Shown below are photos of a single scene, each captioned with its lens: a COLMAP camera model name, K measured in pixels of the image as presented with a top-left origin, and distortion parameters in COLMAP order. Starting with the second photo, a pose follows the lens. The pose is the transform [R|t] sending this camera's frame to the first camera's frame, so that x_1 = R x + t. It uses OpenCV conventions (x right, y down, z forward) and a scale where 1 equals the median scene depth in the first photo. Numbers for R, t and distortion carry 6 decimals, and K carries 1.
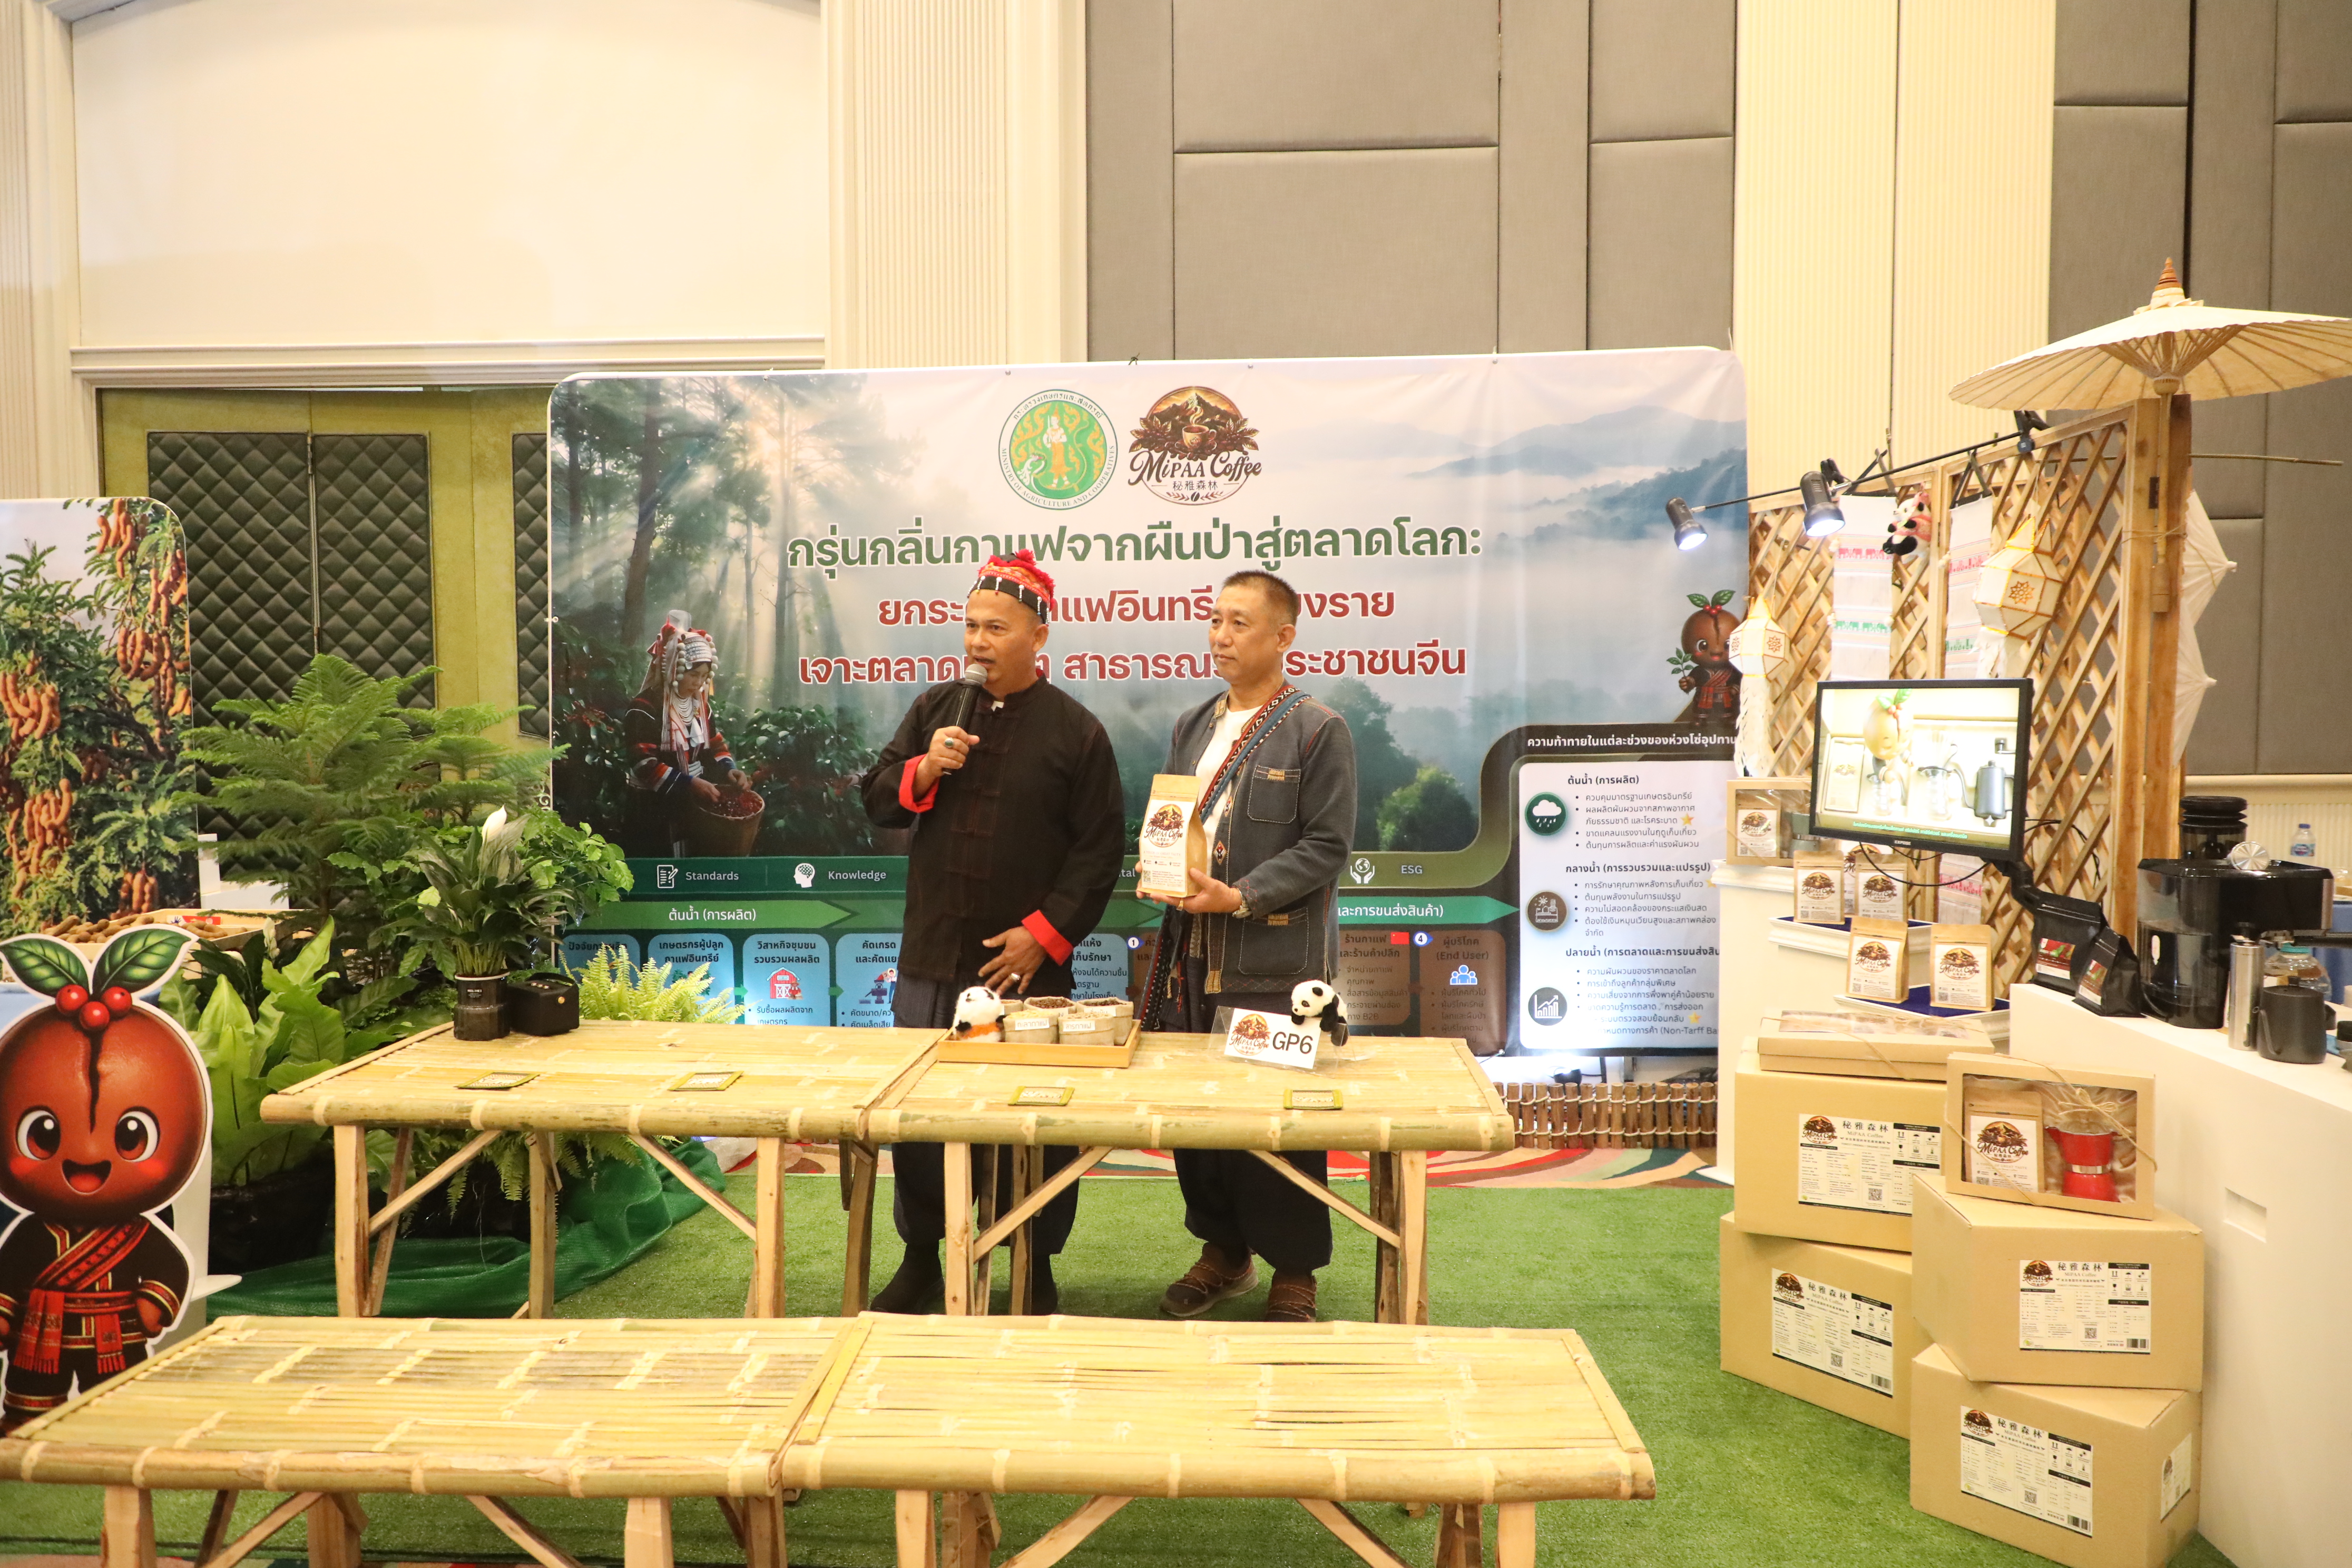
lens RADIAL K [[1605.6, 0, 1165.8], [0, 1605.6, 776.9], [0, 0, 1]] dist [0.008083, 0.005376]
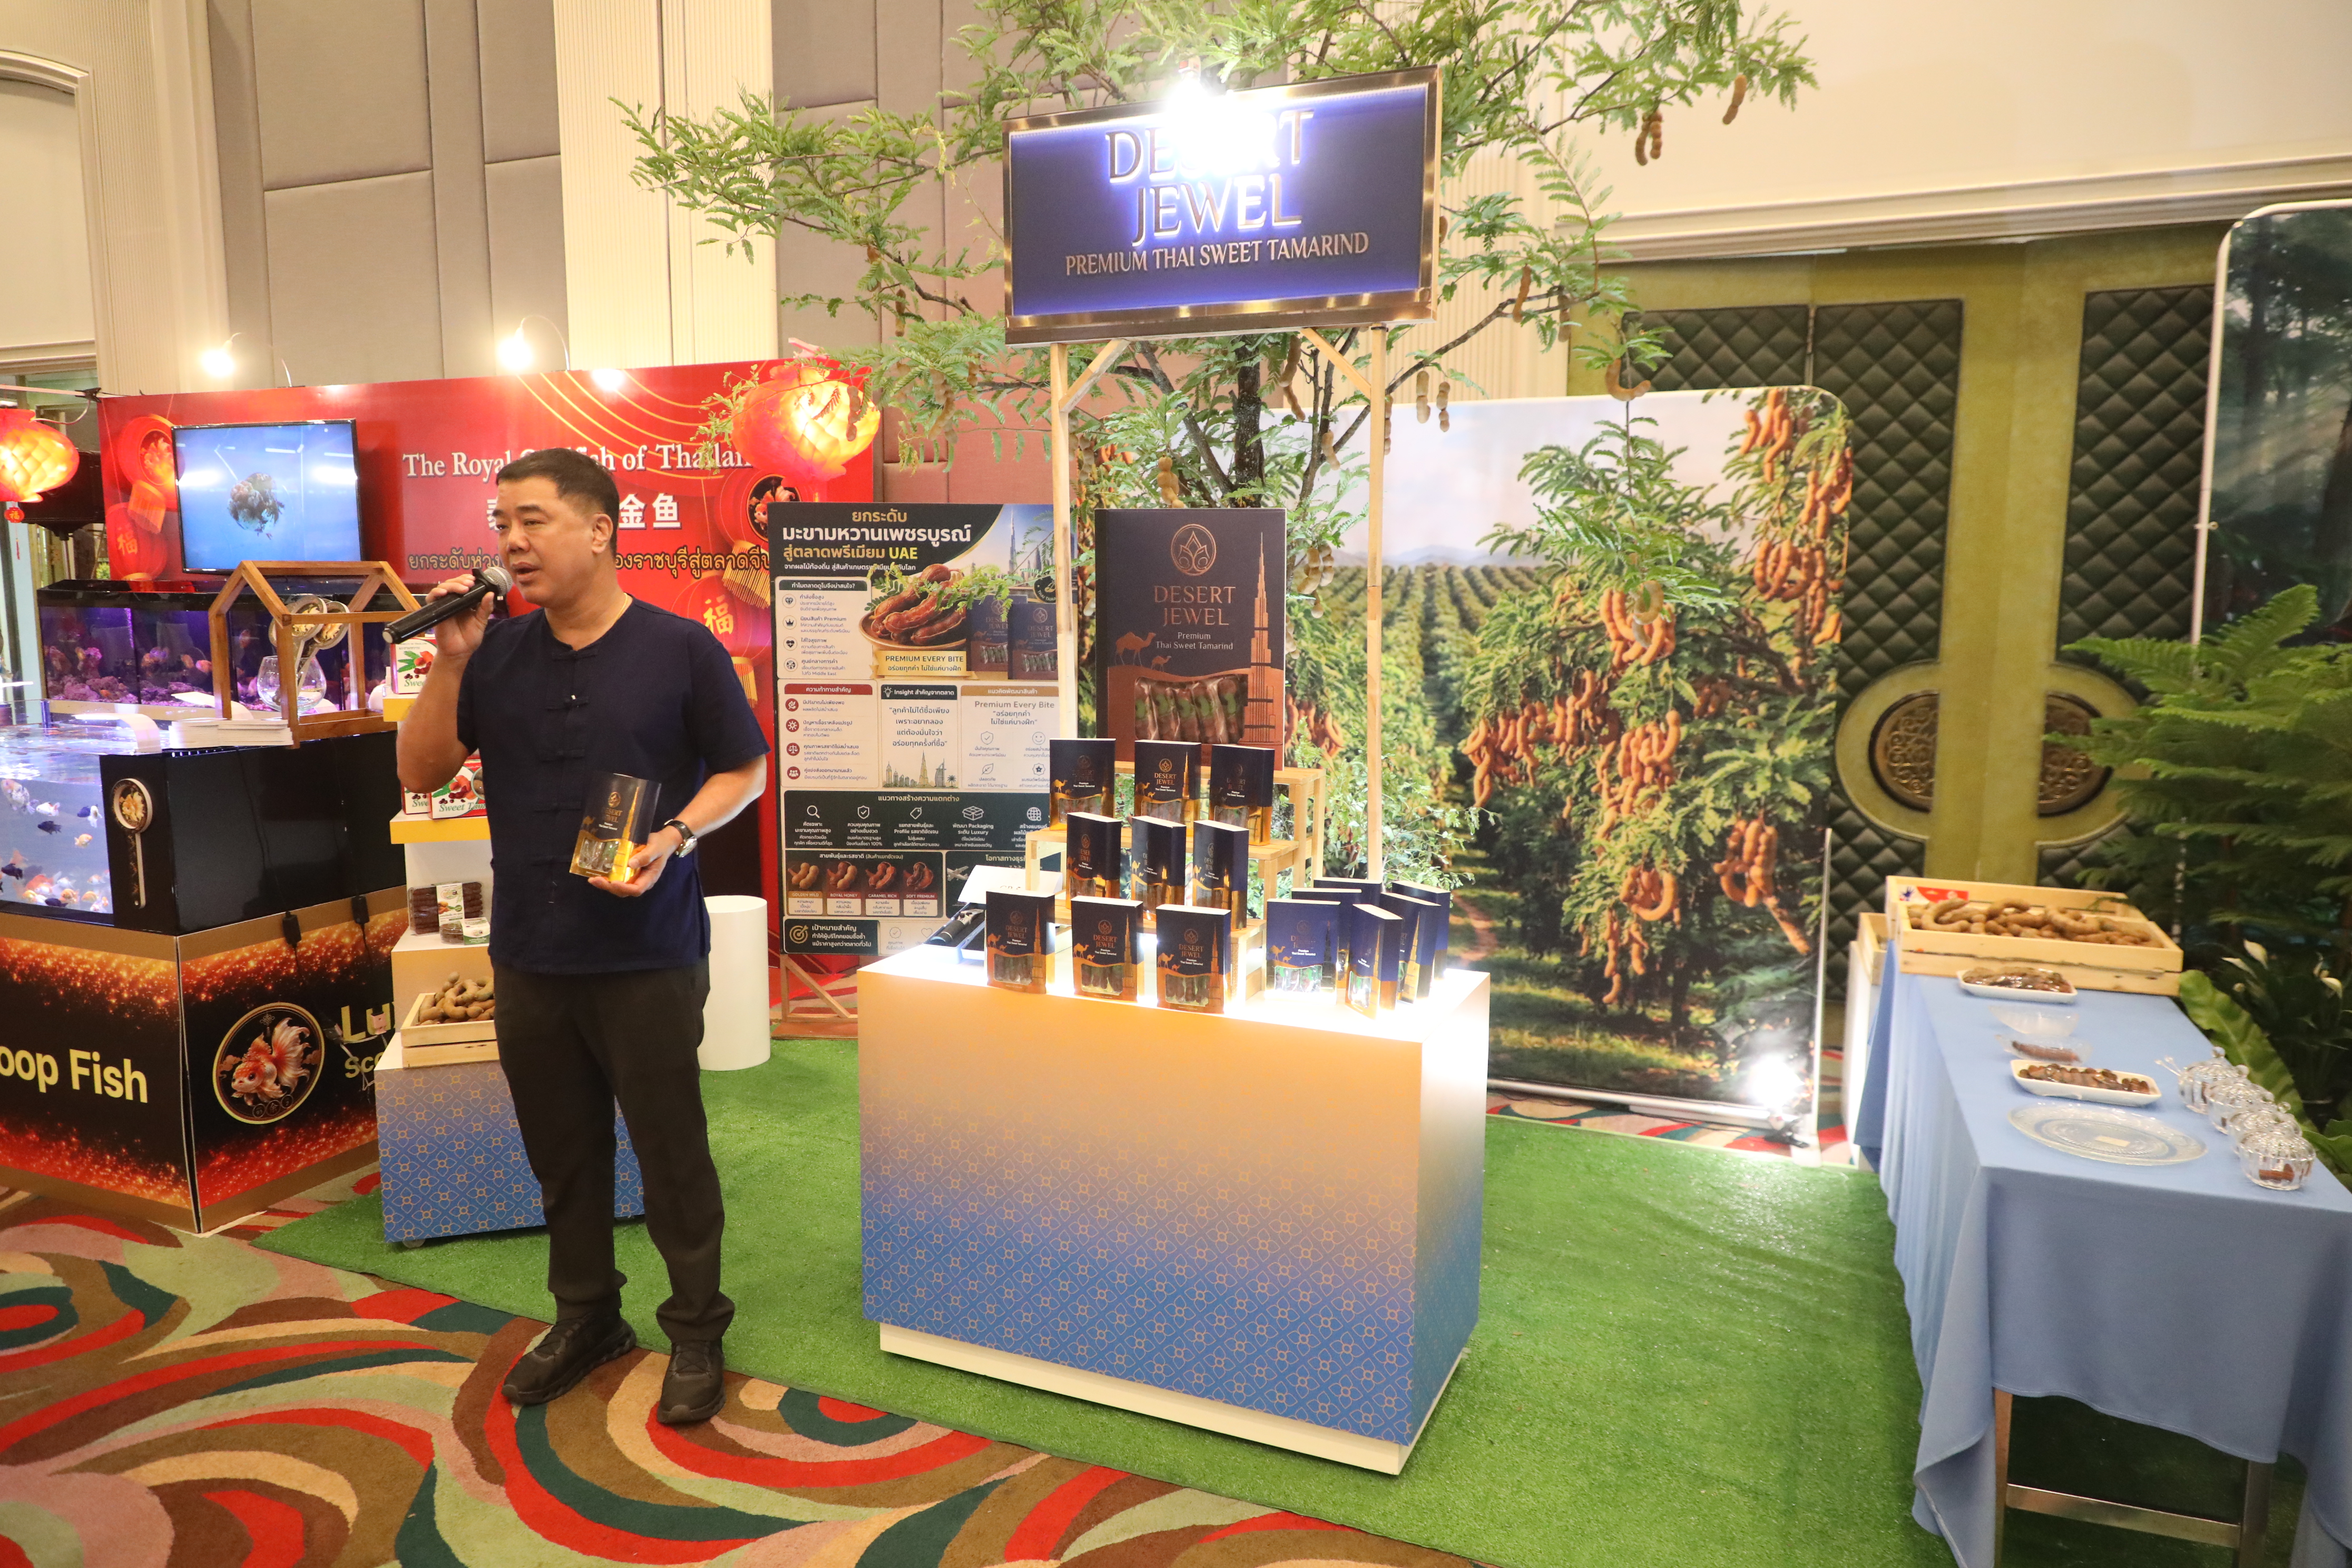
lens RADIAL K [[1605.6, 0, 1176.5], [0, 1605.6, 787.9], [0, 0, 1]] dist [0.008083, 0.005376]
pose [[0.939619, 0.055068, -0.337763, -0.603723], [-0.026672, 0.995751, 0.088145, -0.025991], [0.341181, -0.073814, 0.937095, 0.067471]]
